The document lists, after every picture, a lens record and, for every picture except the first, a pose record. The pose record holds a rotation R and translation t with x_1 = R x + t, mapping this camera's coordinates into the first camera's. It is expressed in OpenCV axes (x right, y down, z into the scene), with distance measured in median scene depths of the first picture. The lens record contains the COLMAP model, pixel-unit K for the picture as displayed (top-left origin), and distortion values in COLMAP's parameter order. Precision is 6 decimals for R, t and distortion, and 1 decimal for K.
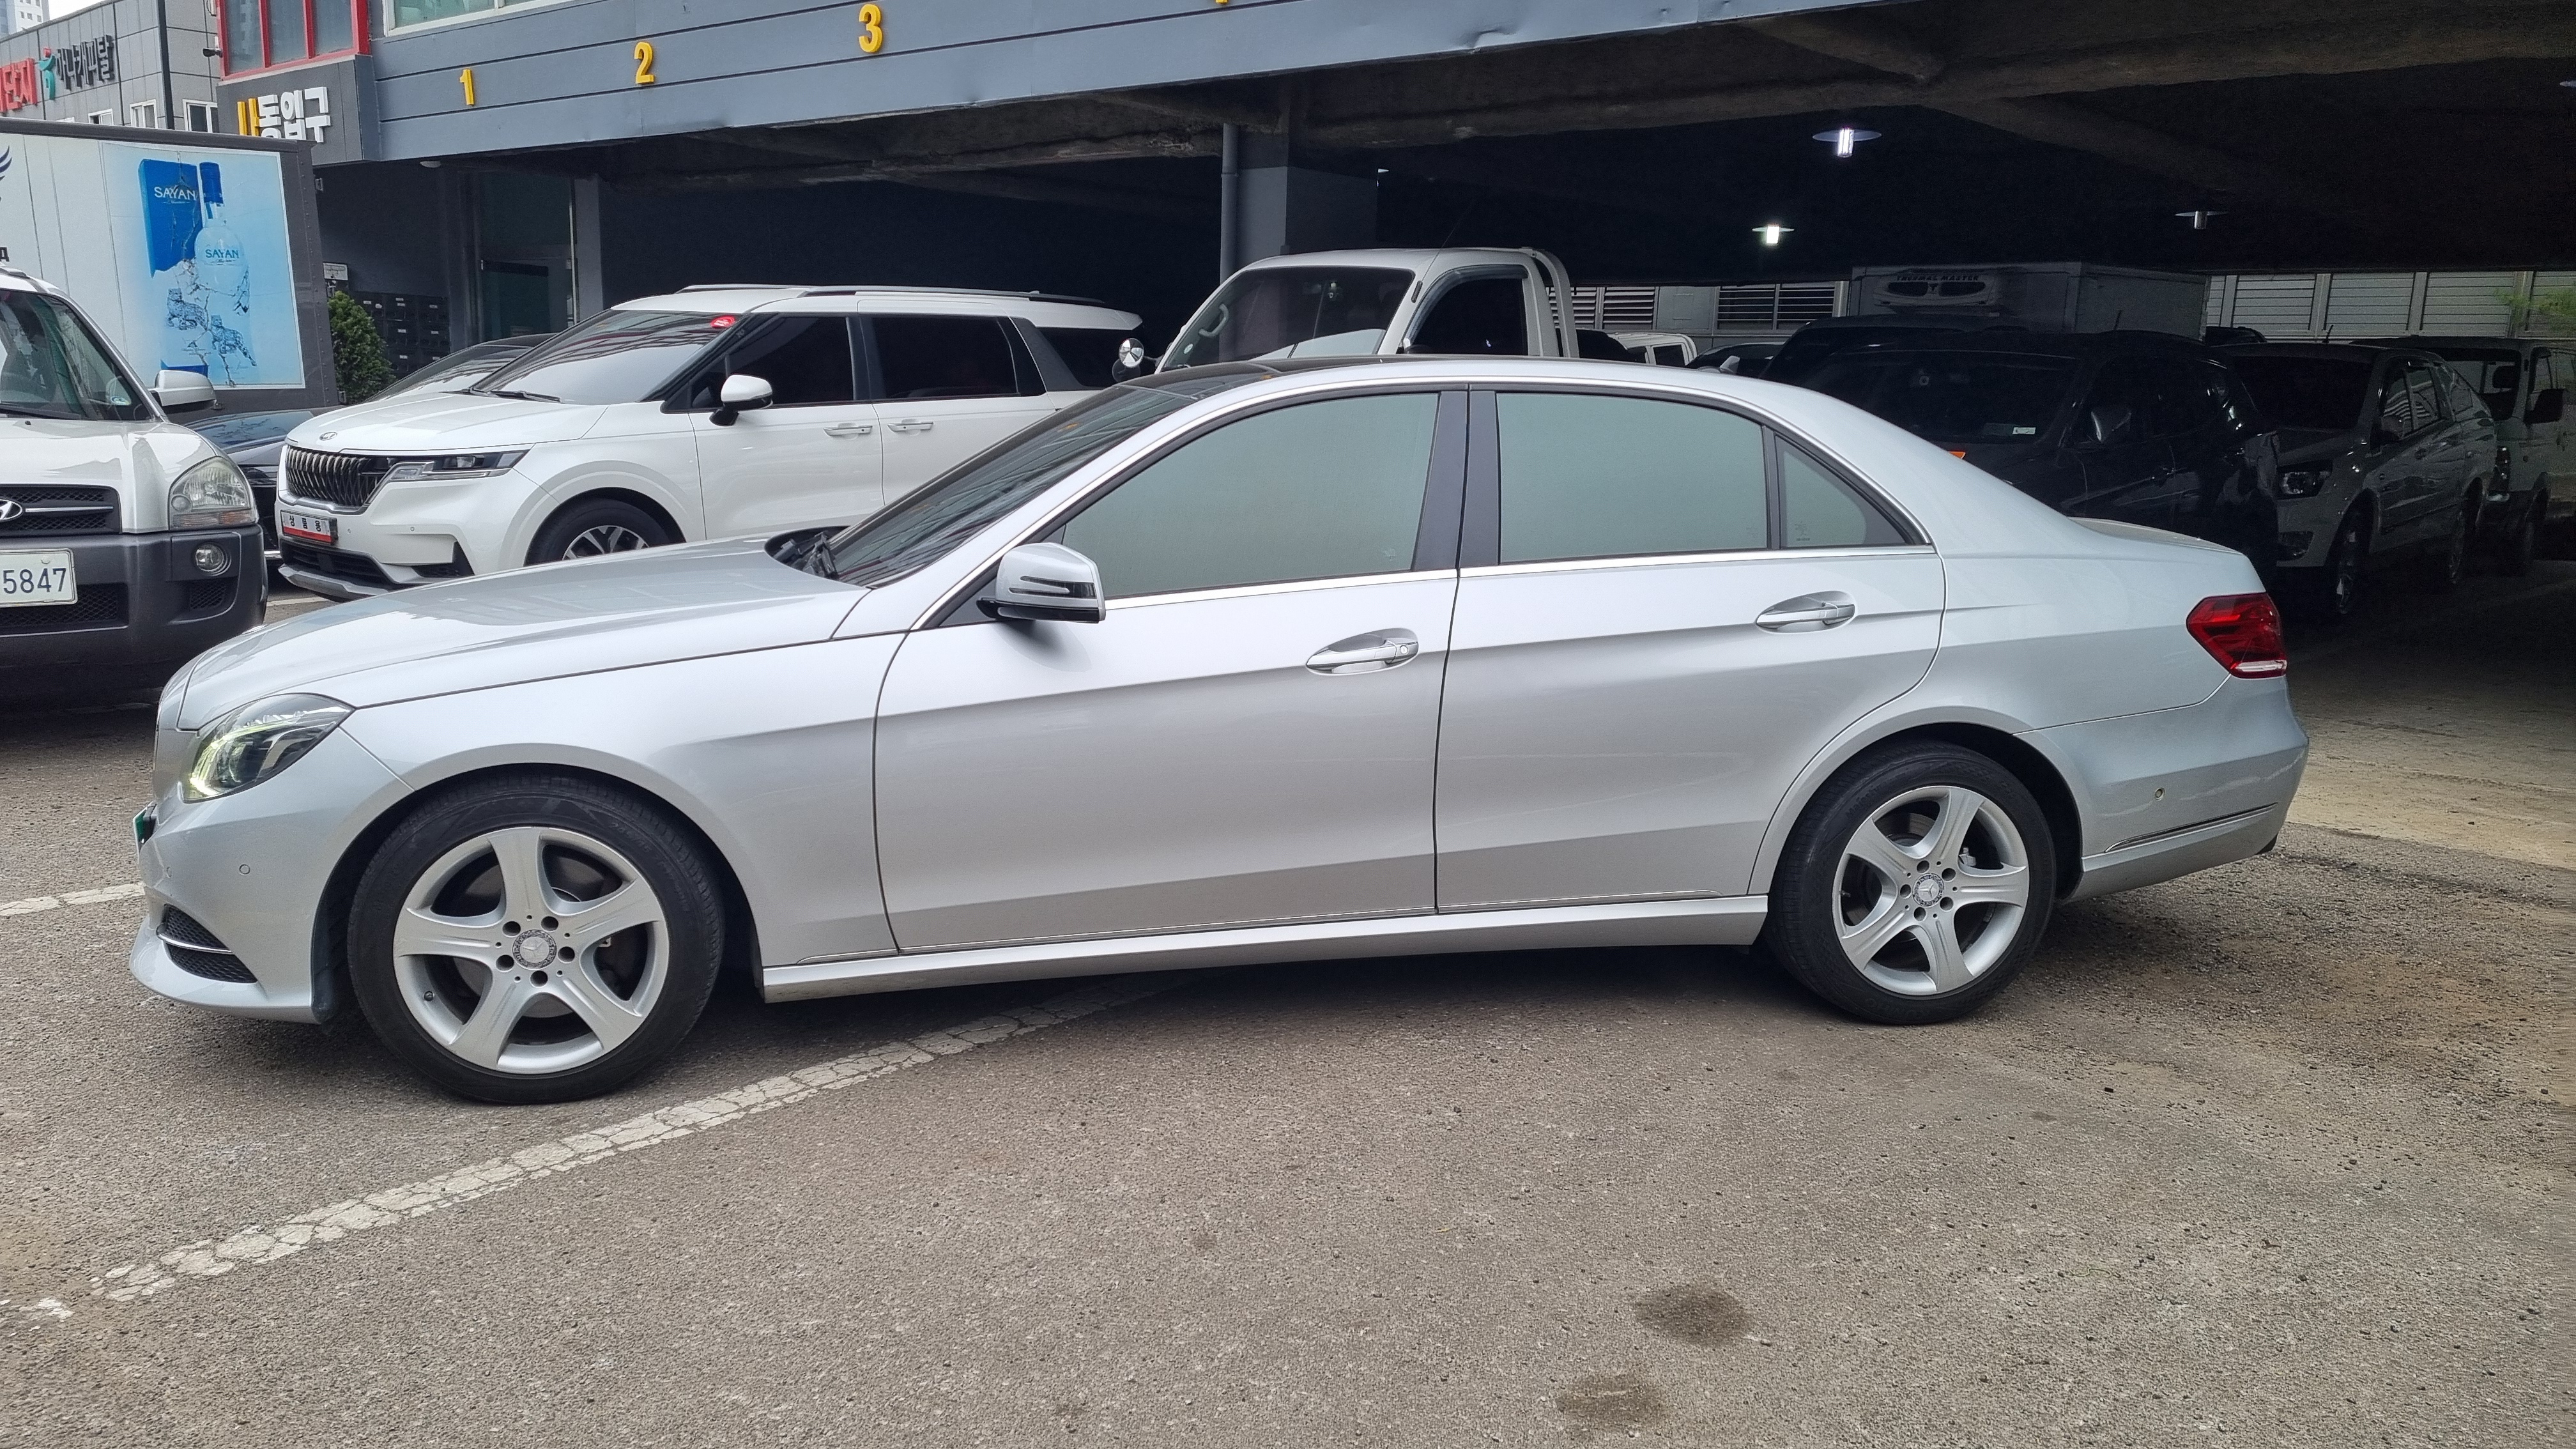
lens RADIAL K [[1870.2, 0, 1294.6], [0, 1870.2, 772.4], [0, 0, 1]] dist [0.067663, -0.061305]
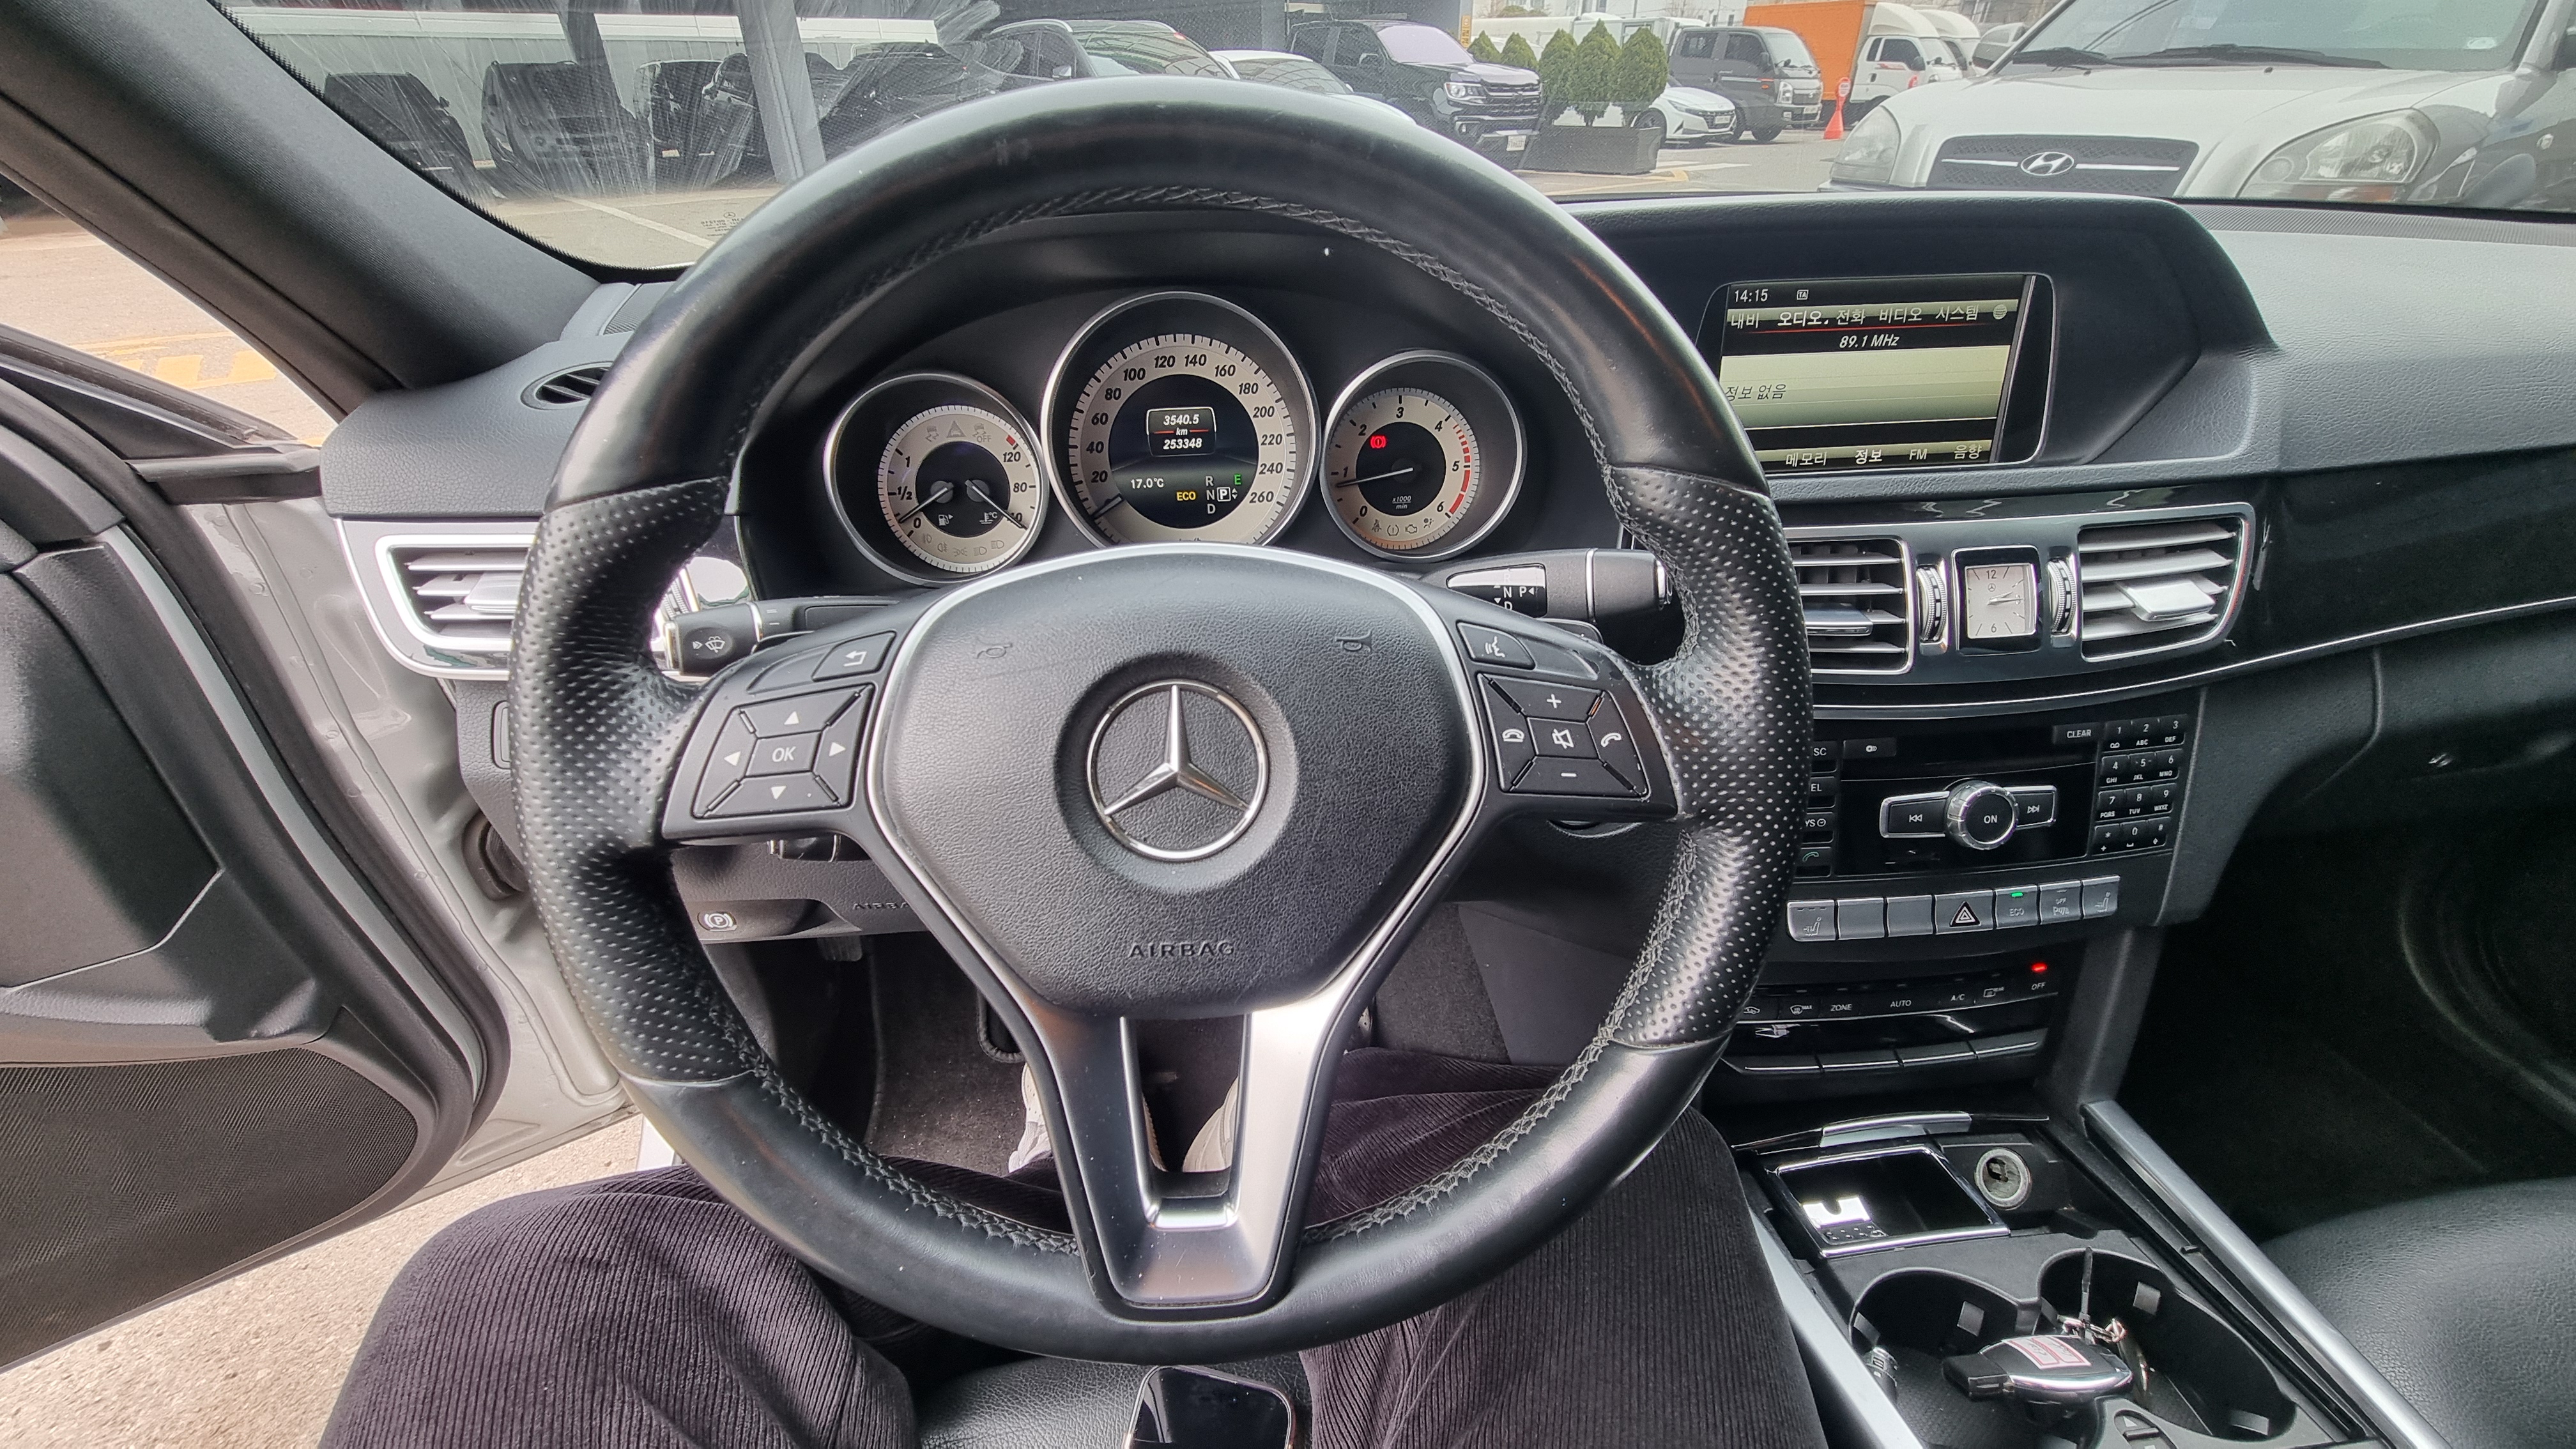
lens RADIAL K [[1033.3, 0, 1275.8], [0, 1033.3, 723.5], [0, 0, 1]] dist [0.000399, -0.002648]
pose [[-0.143947, 0.489294, -0.860157, -0.017672], [-0.193059, 0.838623, 0.509352, -0.052813], [0.970571, 0.239381, -0.026255, 0.407221]]
